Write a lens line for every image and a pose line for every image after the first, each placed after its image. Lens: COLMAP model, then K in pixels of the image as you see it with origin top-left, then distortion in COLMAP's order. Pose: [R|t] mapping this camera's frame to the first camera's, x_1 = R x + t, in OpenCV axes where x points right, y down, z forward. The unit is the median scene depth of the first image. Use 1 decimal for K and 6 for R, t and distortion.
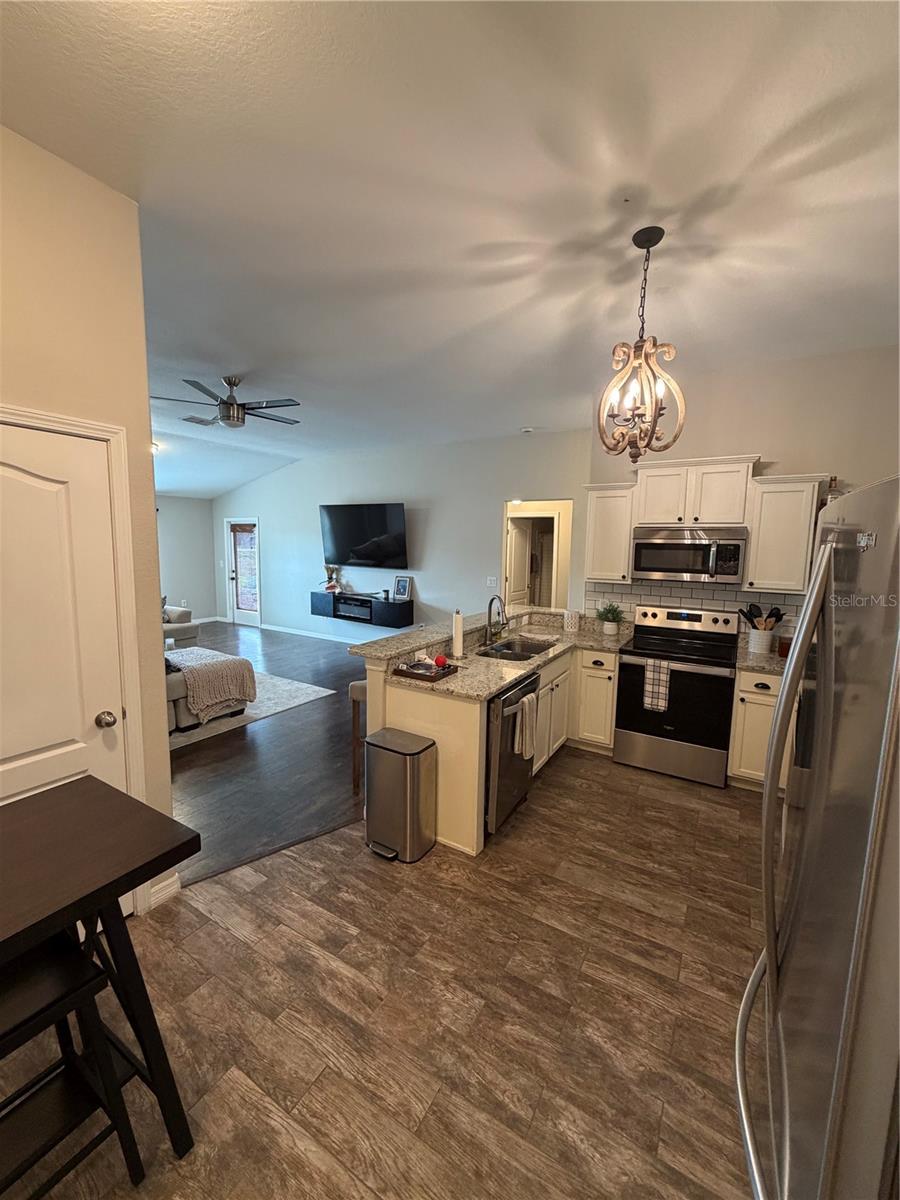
lens RADIAL K [[479.4, 0, 450.0], [0, 479.4, 598.4], [0, 0, 1]] dist [0.000271, 0.000344]
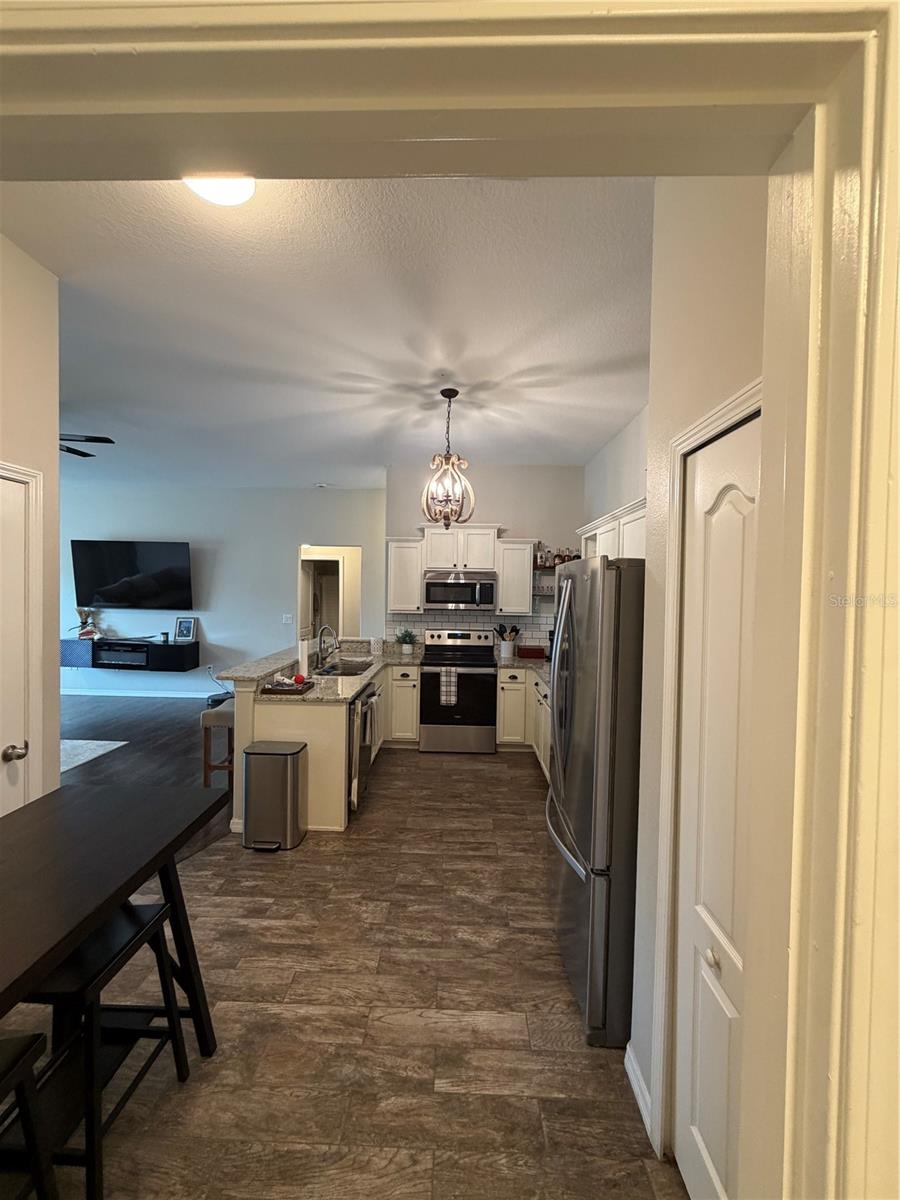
lens RADIAL K [[479.4, 0, 450.5], [0, 479.4, 598.5], [0, 0, 1]] dist [0.000271, 0.000344]
pose [[0.867132, -0.014215, 0.497876, -0.317376], [0.057165, 0.995828, -0.071129, 0.041127], [-0.494788, 0.090139, 0.864326, -0.267403]]
